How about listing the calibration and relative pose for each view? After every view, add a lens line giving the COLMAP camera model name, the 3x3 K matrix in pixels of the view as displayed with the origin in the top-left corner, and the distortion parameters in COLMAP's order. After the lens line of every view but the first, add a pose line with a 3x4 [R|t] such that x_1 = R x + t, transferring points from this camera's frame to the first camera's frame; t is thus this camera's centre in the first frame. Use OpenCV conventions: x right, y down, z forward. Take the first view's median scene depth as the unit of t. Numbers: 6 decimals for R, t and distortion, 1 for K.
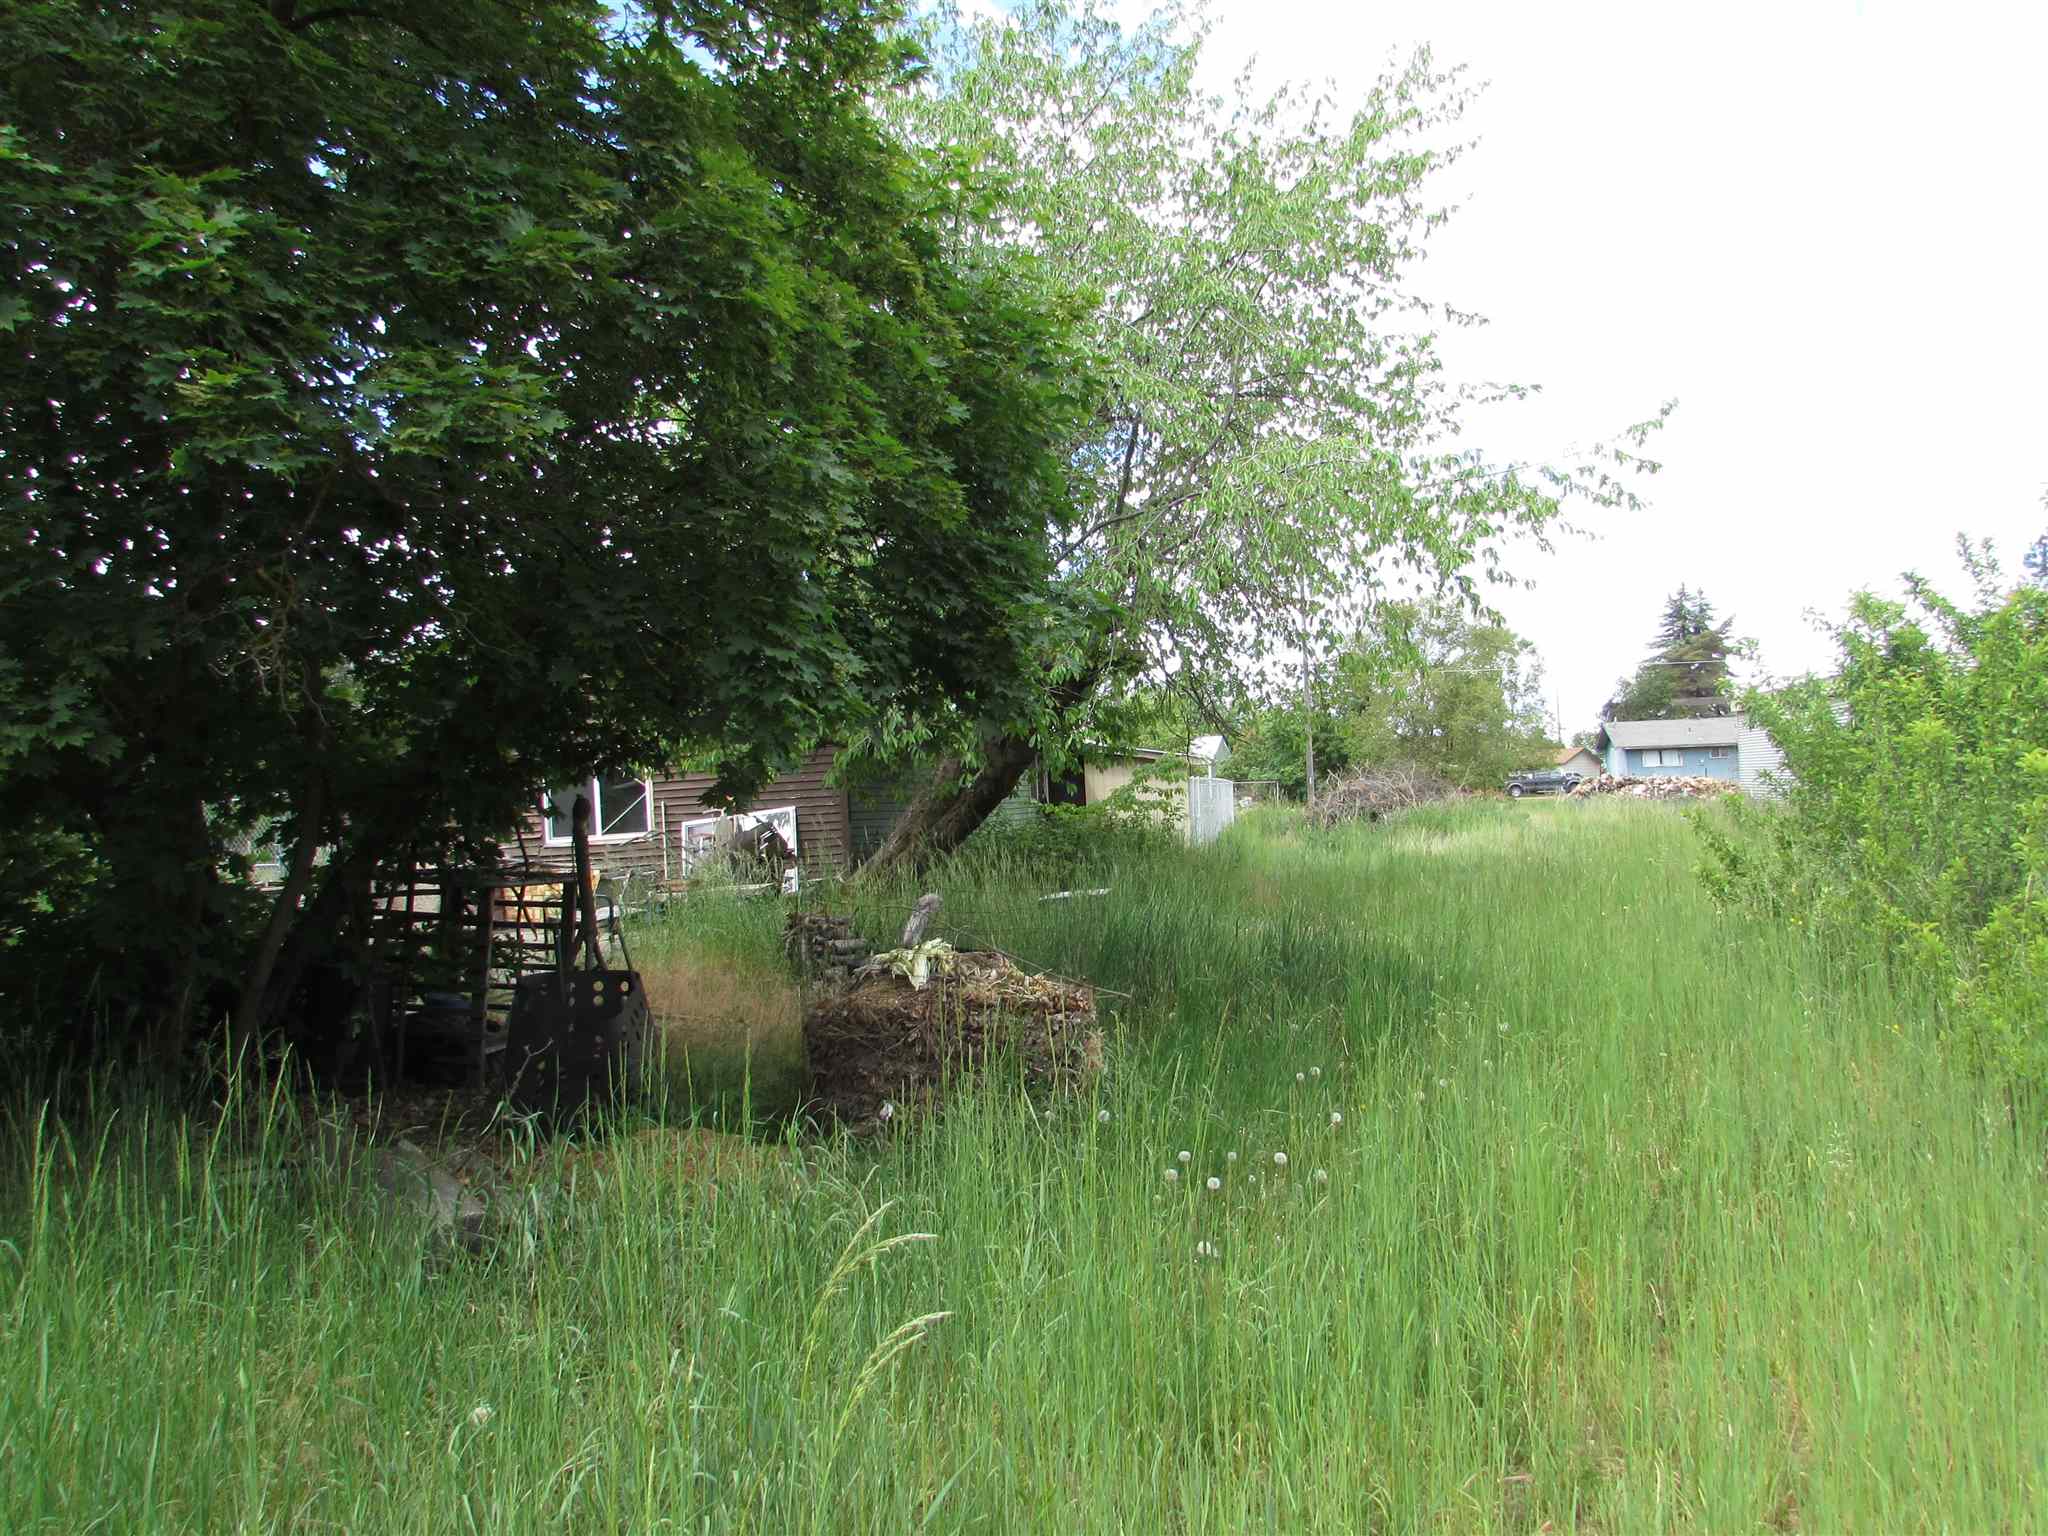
lens RADIAL K [[1441.3, 0, 1017.5], [0, 1441.3, 775.5], [0, 0, 1]] dist [-0.034562, 0.006271]
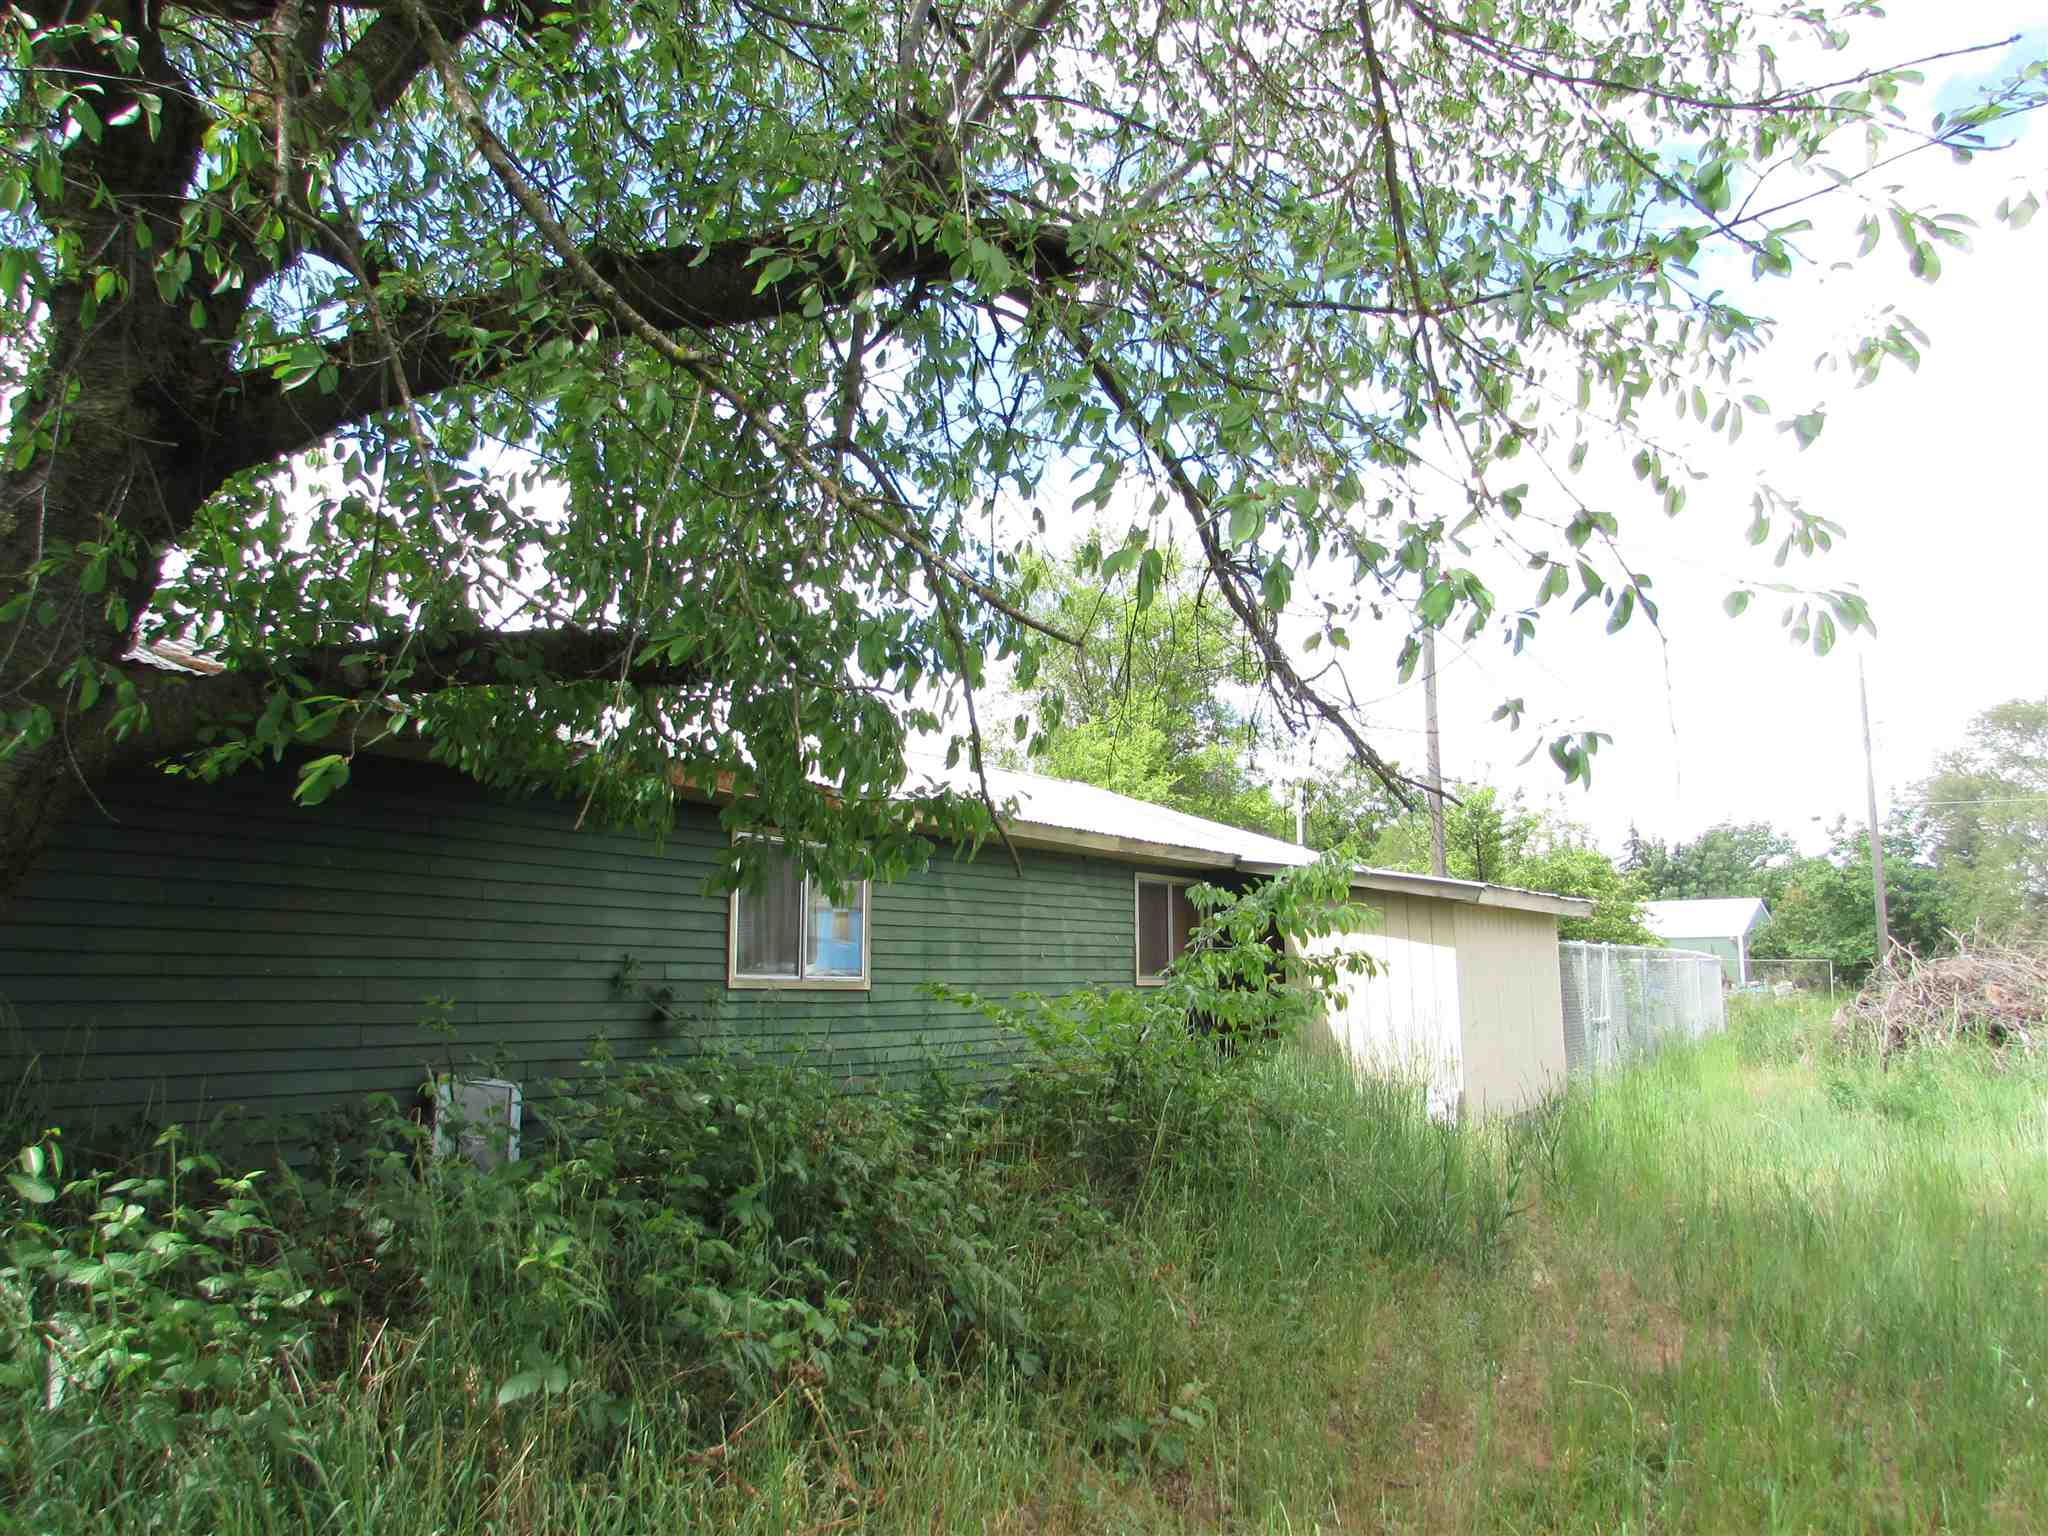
lens RADIAL K [[1441.3, 0, 1017.5], [0, 1441.3, 775.5], [0, 0, 1]] dist [-0.034562, 0.006271]
pose [[0.936732, -0.029781, -0.348778, 0.067761], [-0.012795, 0.992795, -0.119137, 0.002004], [0.349813, 0.116062, 0.929602, 0.270201]]
